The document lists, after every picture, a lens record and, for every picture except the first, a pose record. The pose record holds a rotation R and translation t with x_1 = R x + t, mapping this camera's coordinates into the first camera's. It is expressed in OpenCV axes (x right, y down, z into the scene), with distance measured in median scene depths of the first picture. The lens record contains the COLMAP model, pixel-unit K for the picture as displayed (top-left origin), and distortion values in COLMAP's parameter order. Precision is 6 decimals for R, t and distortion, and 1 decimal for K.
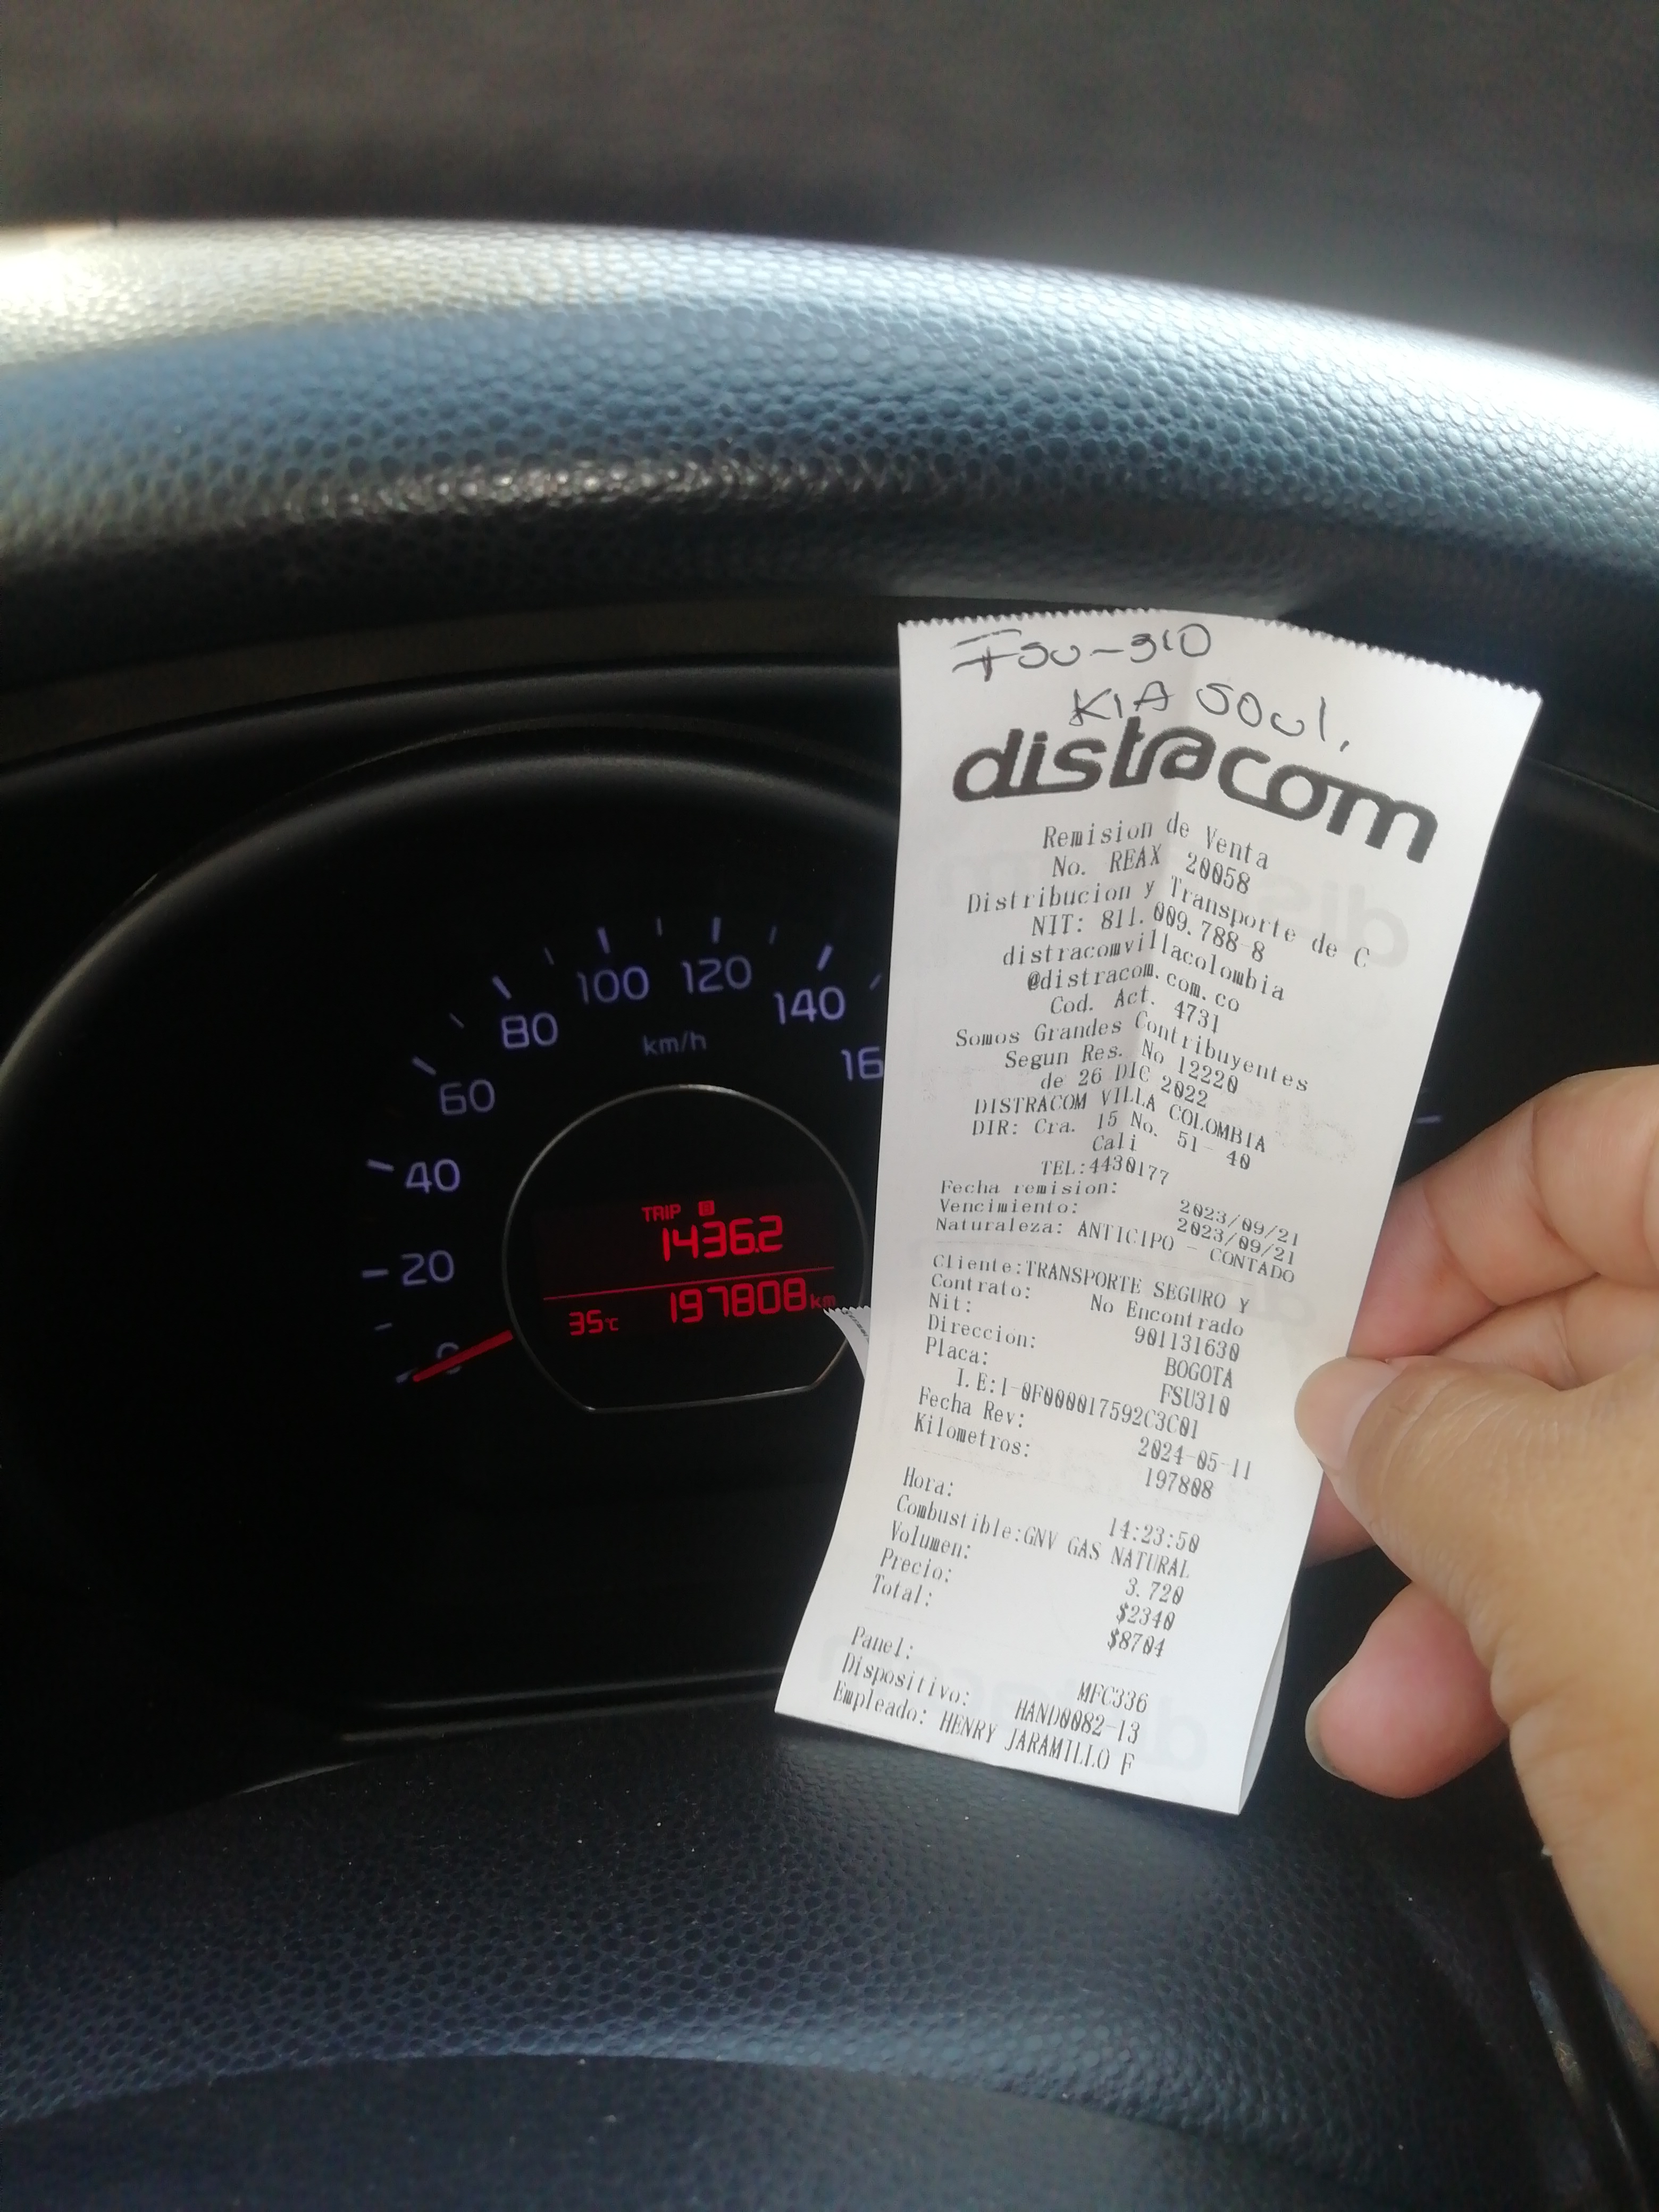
lens RADIAL K [[1669.0, 0, 856.5], [0, 1669.0, 1088.1], [0, 0, 1]] dist [0.004808, -0.011194]
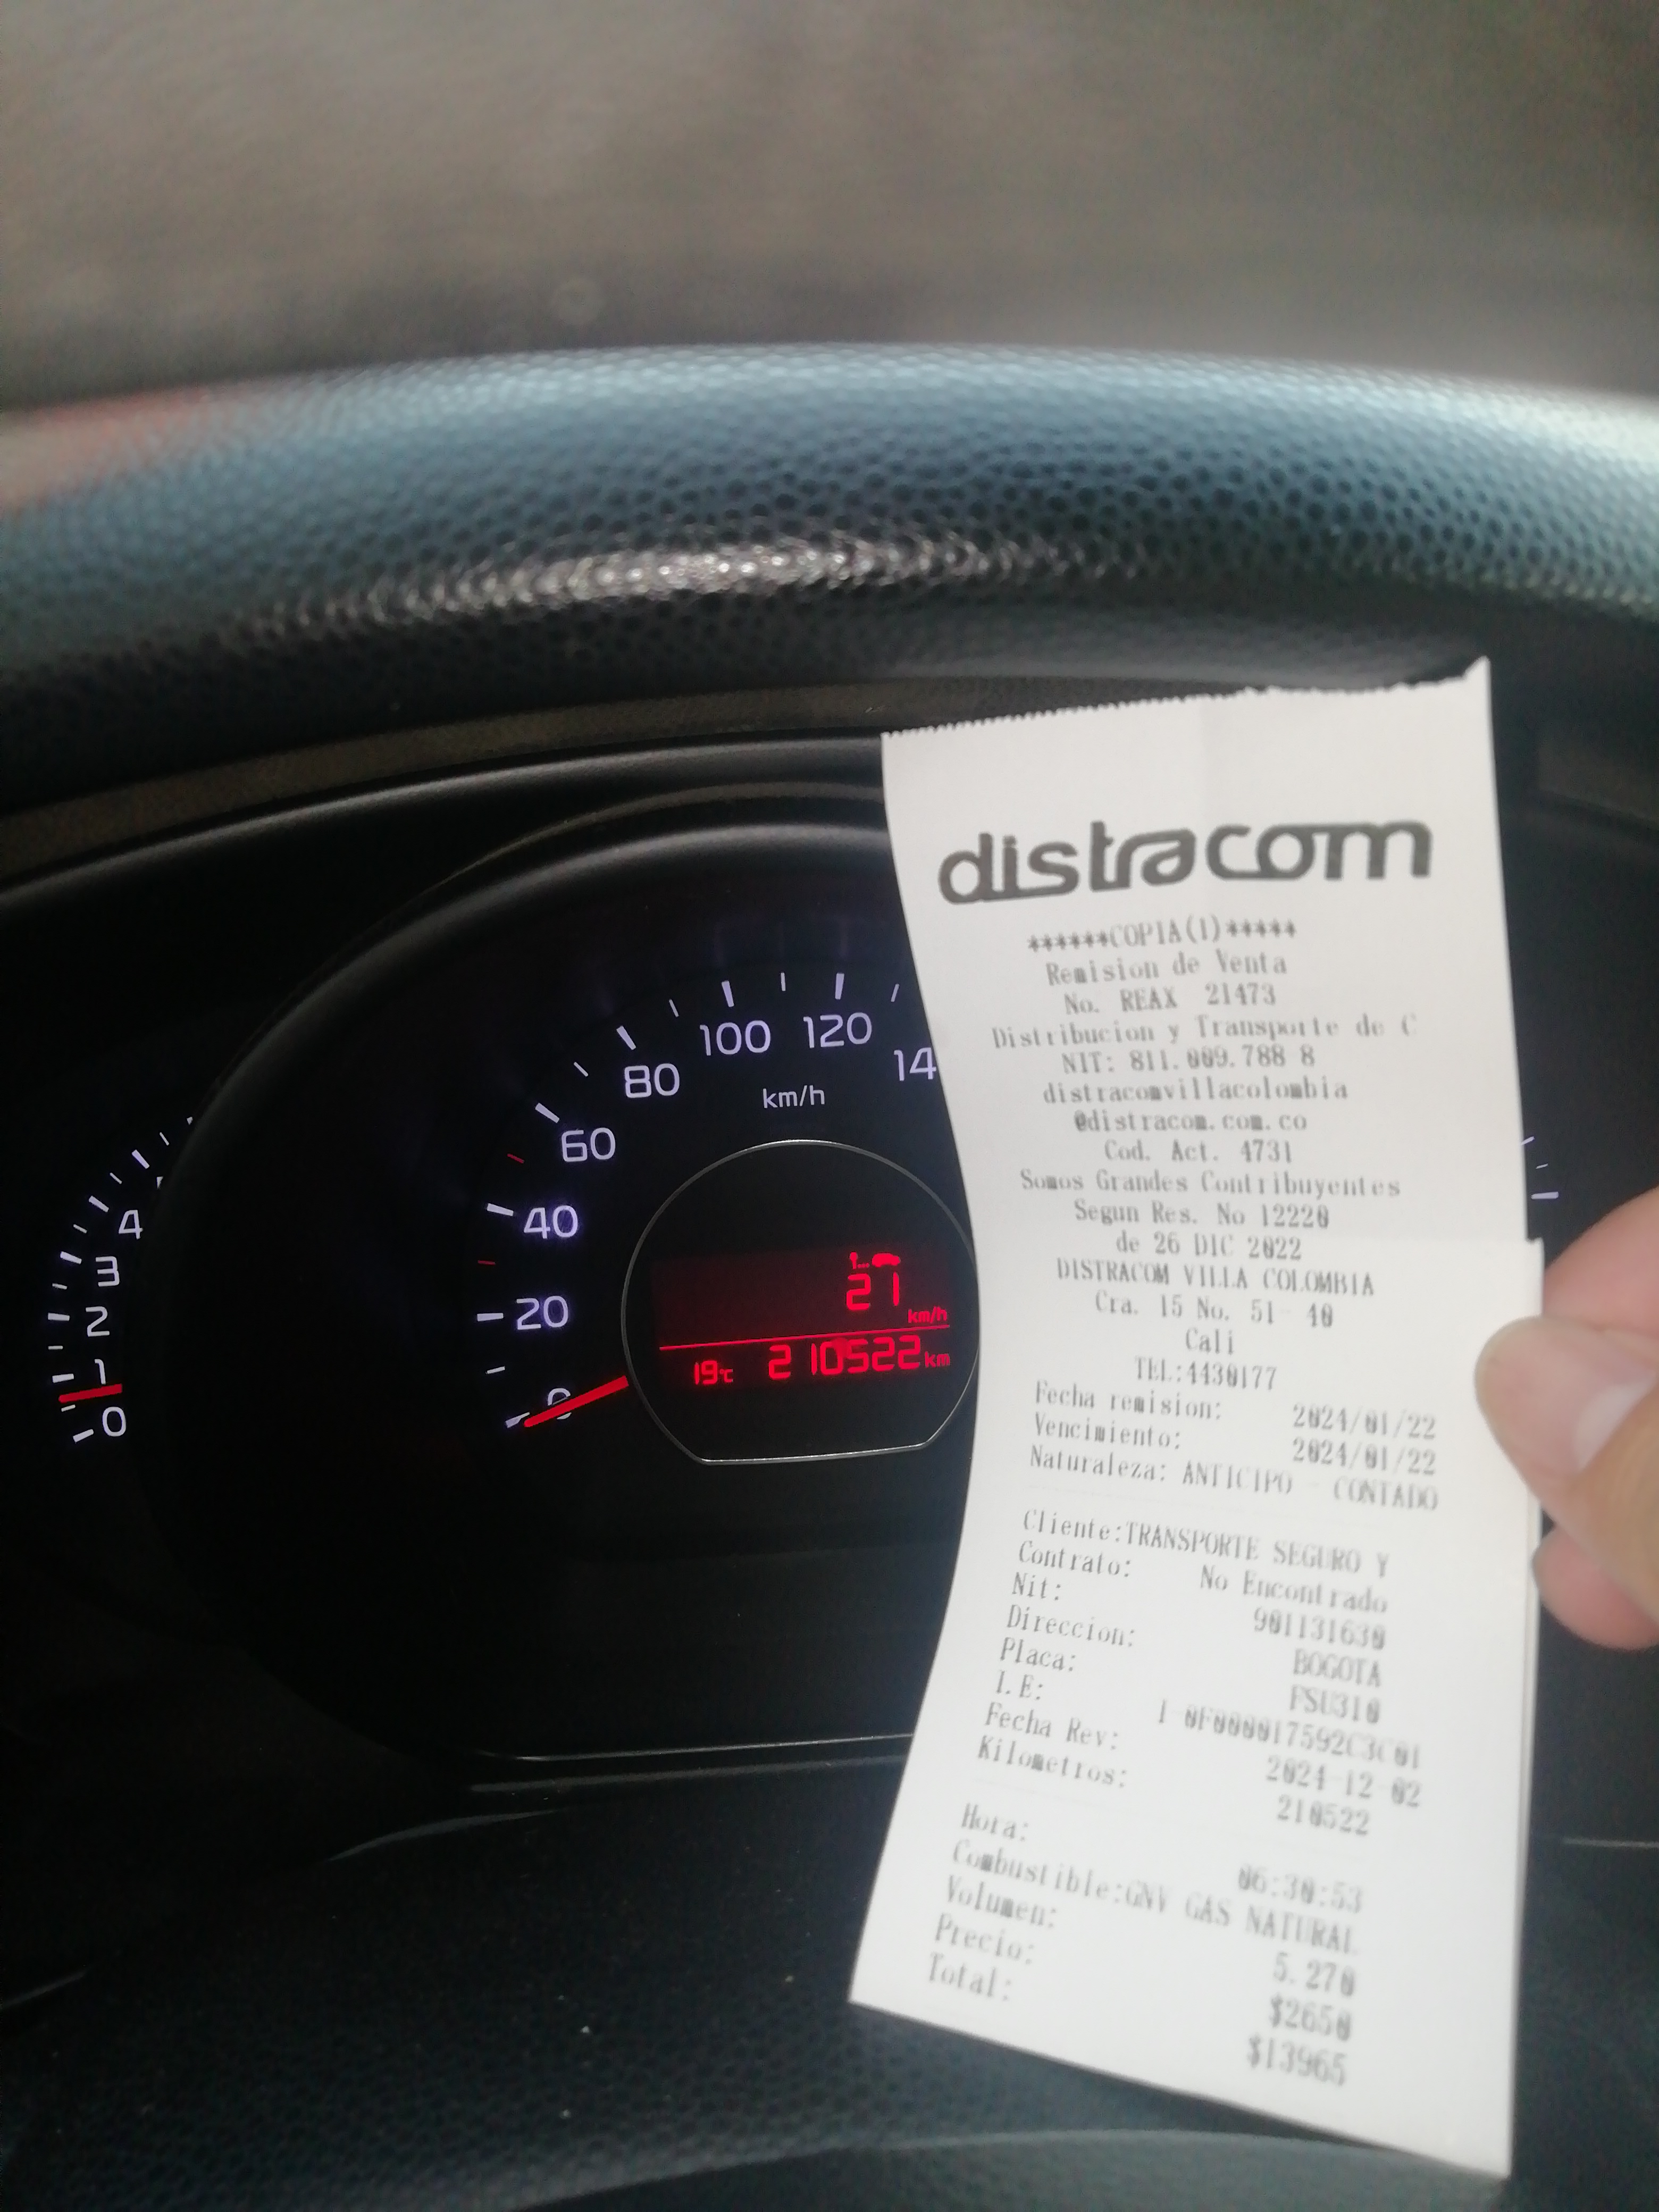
lens RADIAL K [[1646.6, 0, 856.4], [0, 1646.6, 1092.4], [0, 0, 1]] dist [0.006988, -0.001037]
pose [[0.999309, 0.029190, -0.023009, -0.111973], [-0.029717, 0.999296, -0.022898, -0.018860], [0.022324, 0.023566, 0.999473, 0.016184]]
